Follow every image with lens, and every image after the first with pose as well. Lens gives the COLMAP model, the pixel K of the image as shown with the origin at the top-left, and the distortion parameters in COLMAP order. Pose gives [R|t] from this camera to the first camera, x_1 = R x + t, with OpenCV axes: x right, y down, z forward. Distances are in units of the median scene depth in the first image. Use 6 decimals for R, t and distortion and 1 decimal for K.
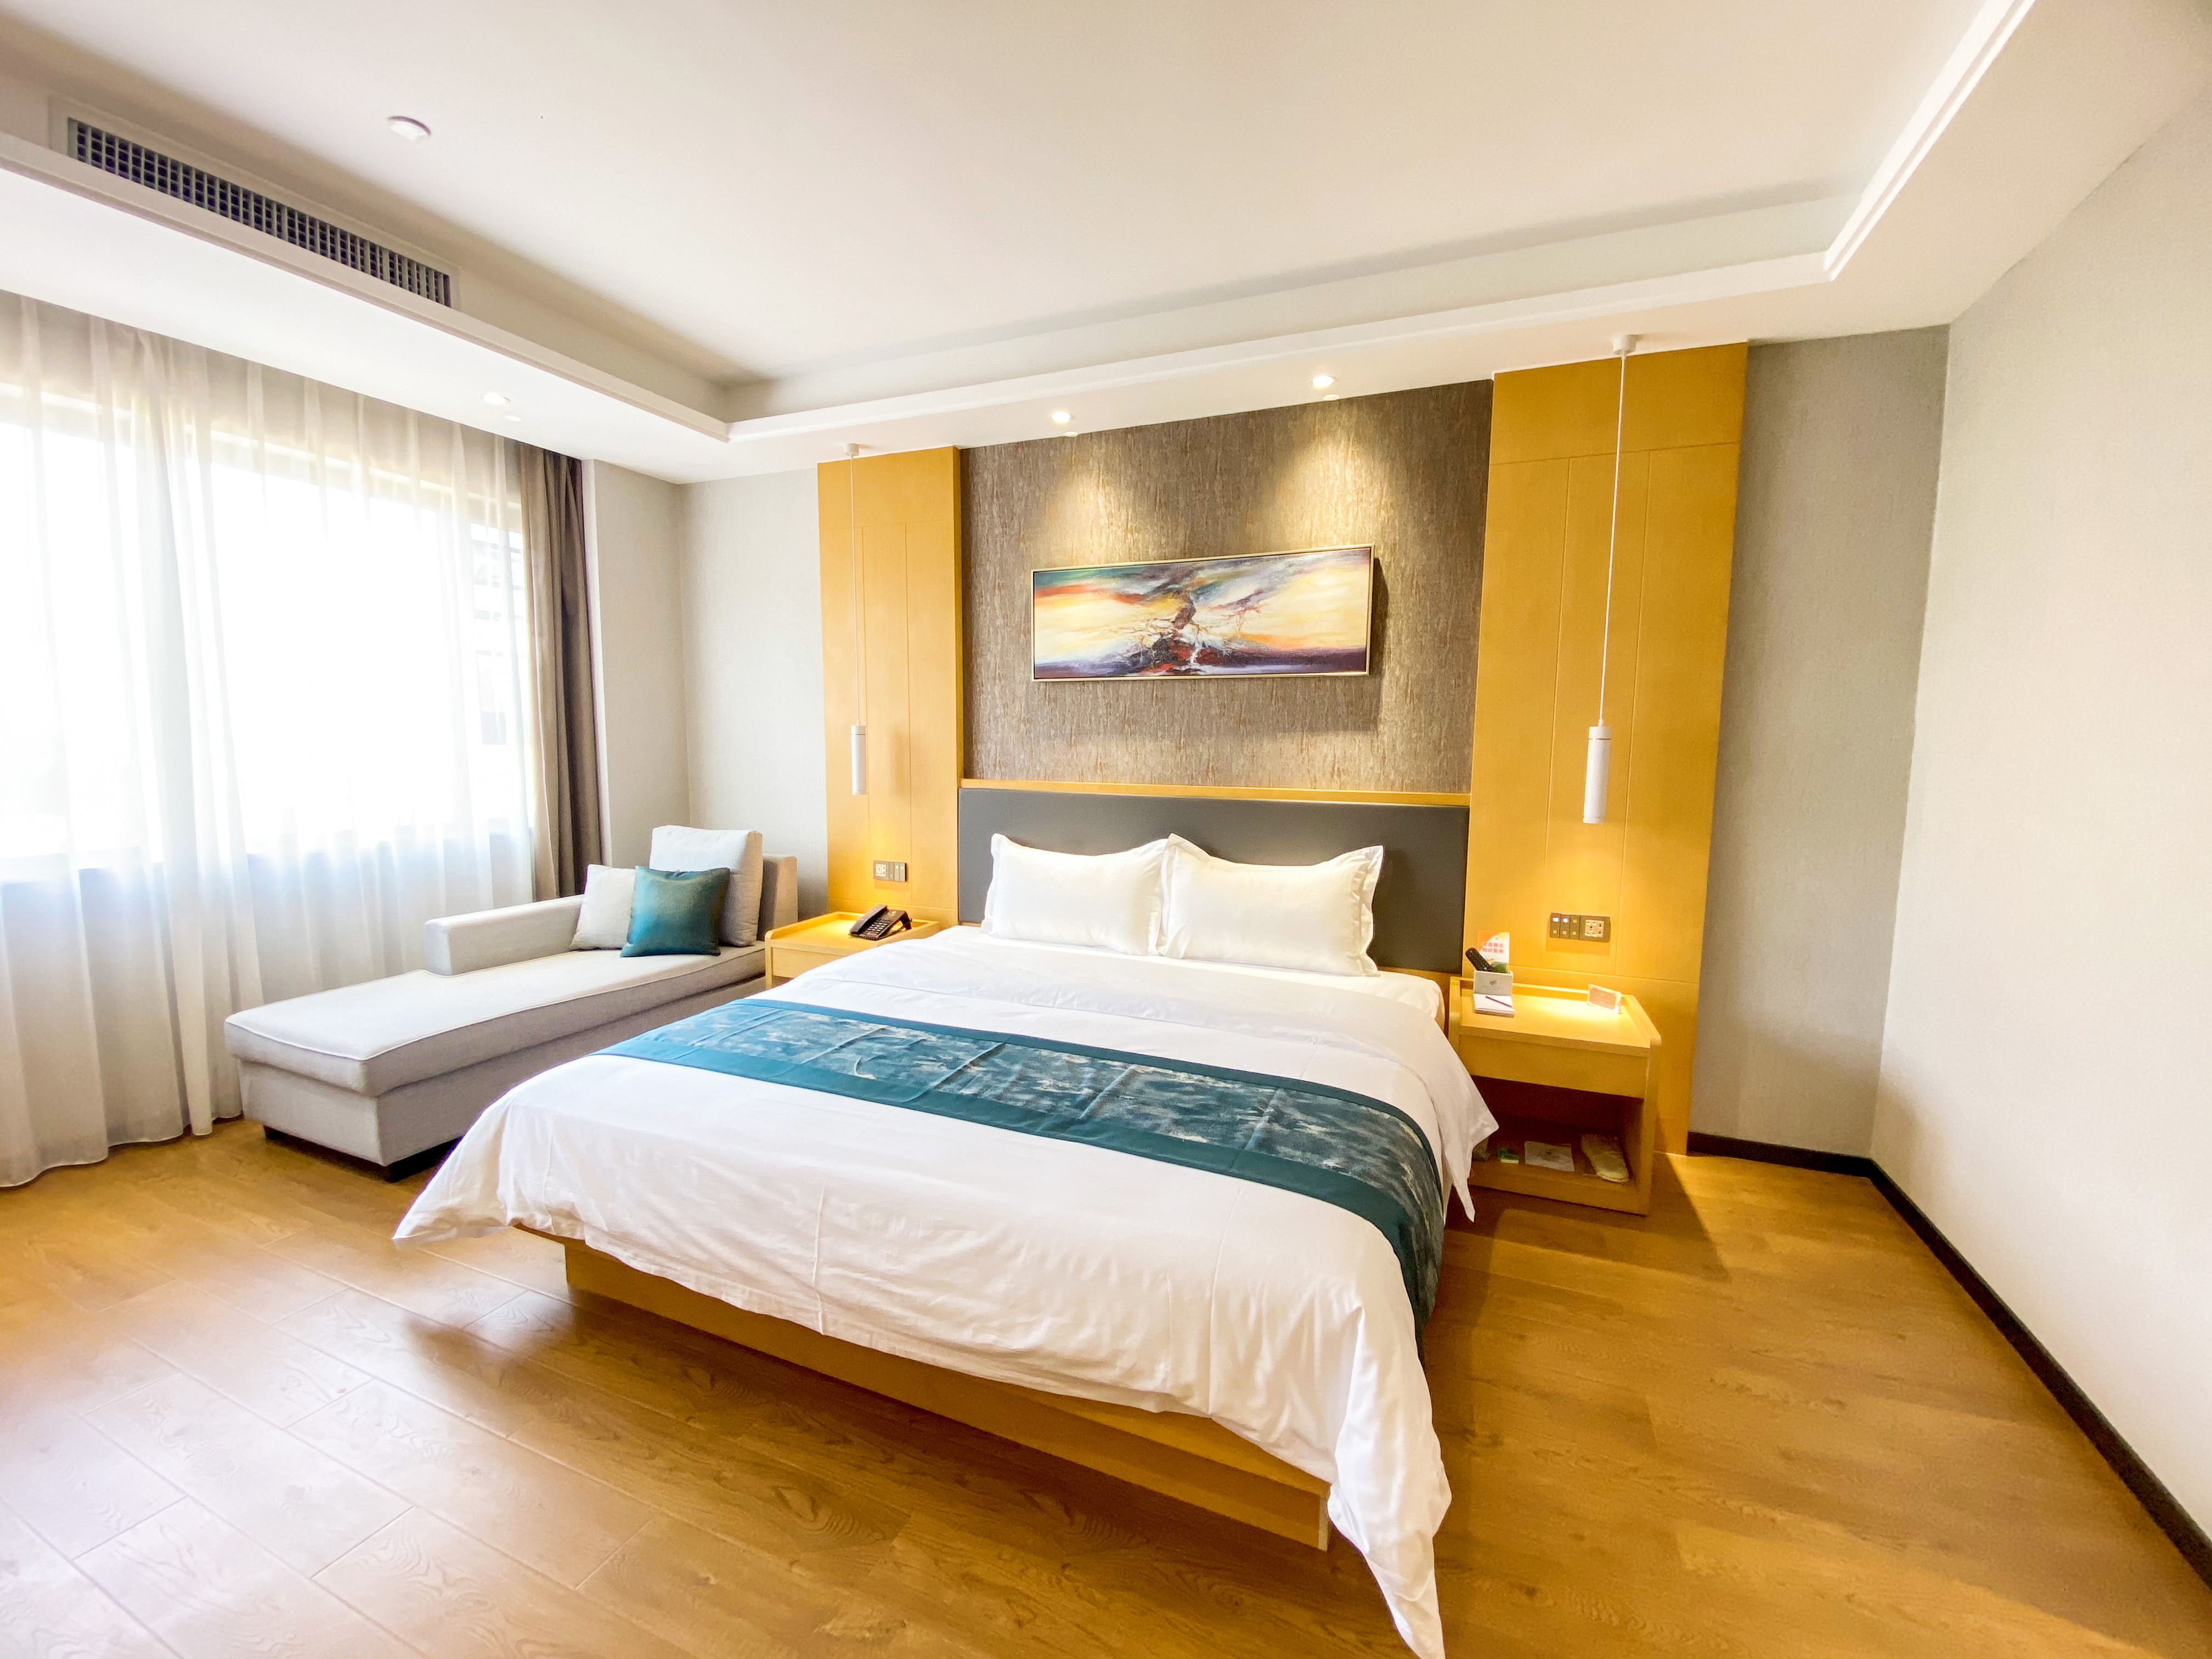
lens RADIAL K [[917.4, 0, 1096.3], [0, 917.4, 842.2], [0, 0, 1]] dist [0.063291, -0.001999]
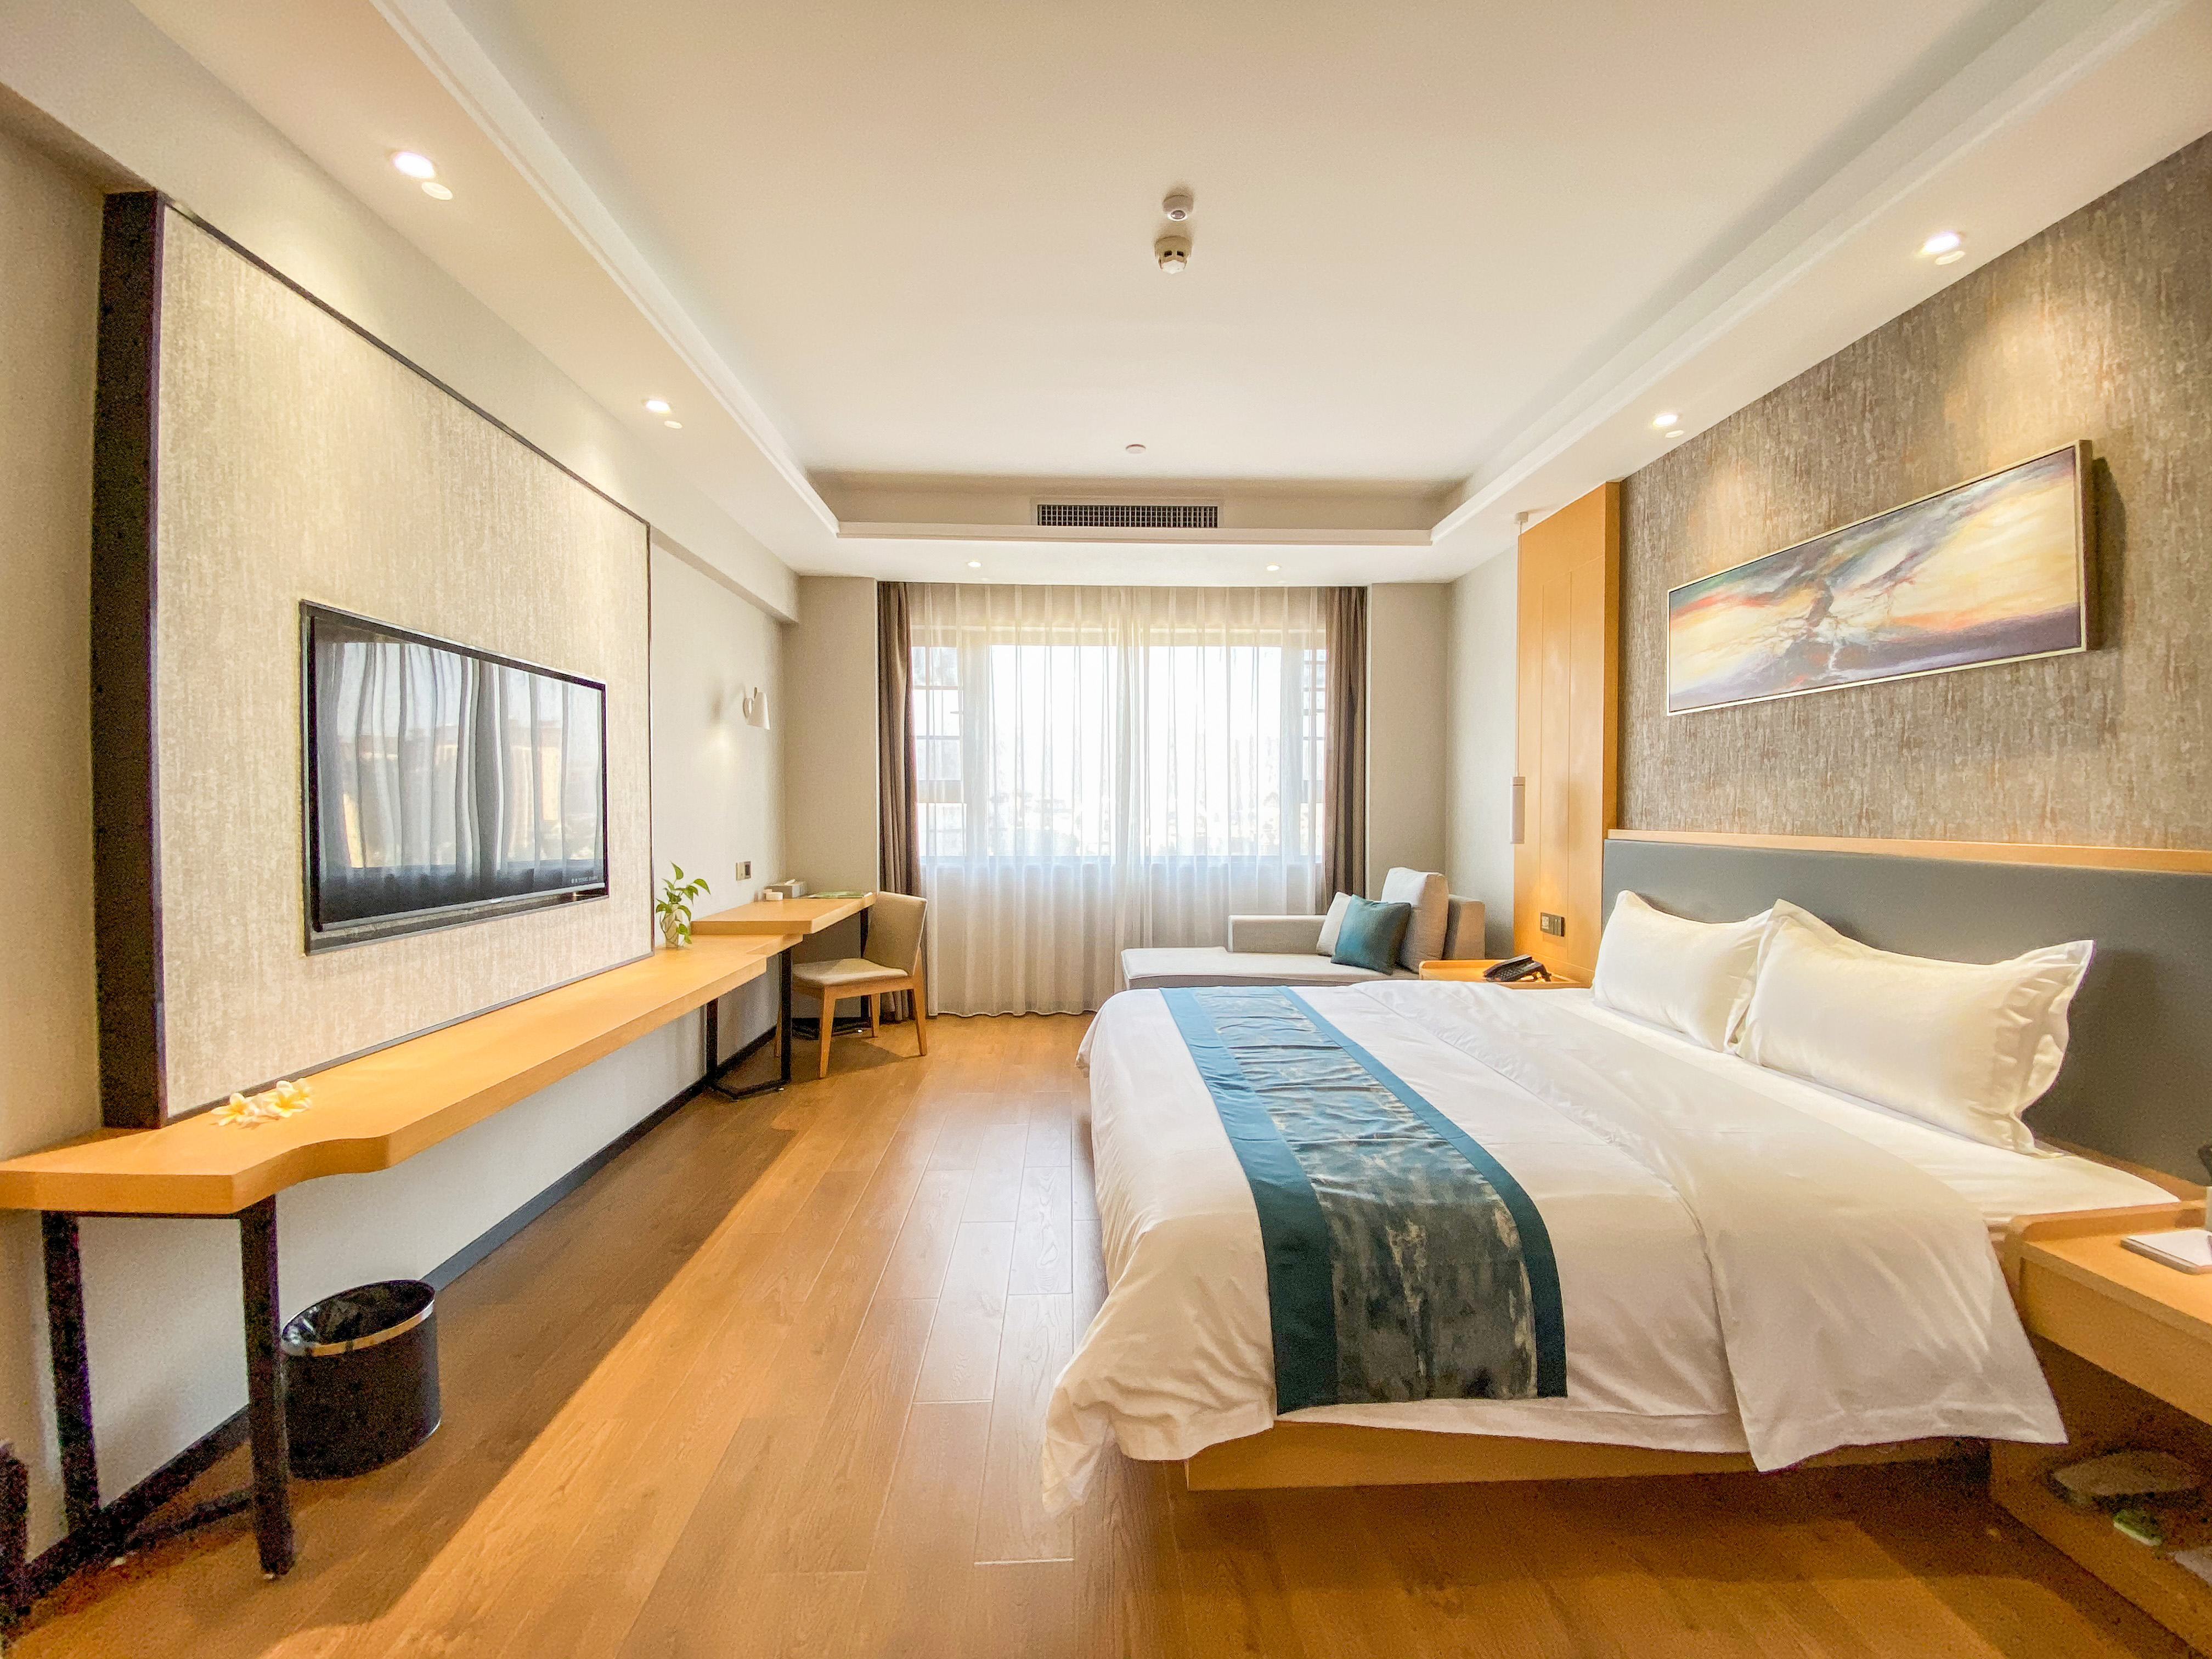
lens RADIAL K [[917.4, 0, 1103.6], [0, 917.4, 818.0], [0, 0, 1]] dist [0.063291, -0.001999]
pose [[0.442479, 0.005125, -0.896764, 0.528203], [-0.107816, 0.993034, -0.047523, 0.021357], [0.890274, 0.117714, 0.439949, 0.164124]]
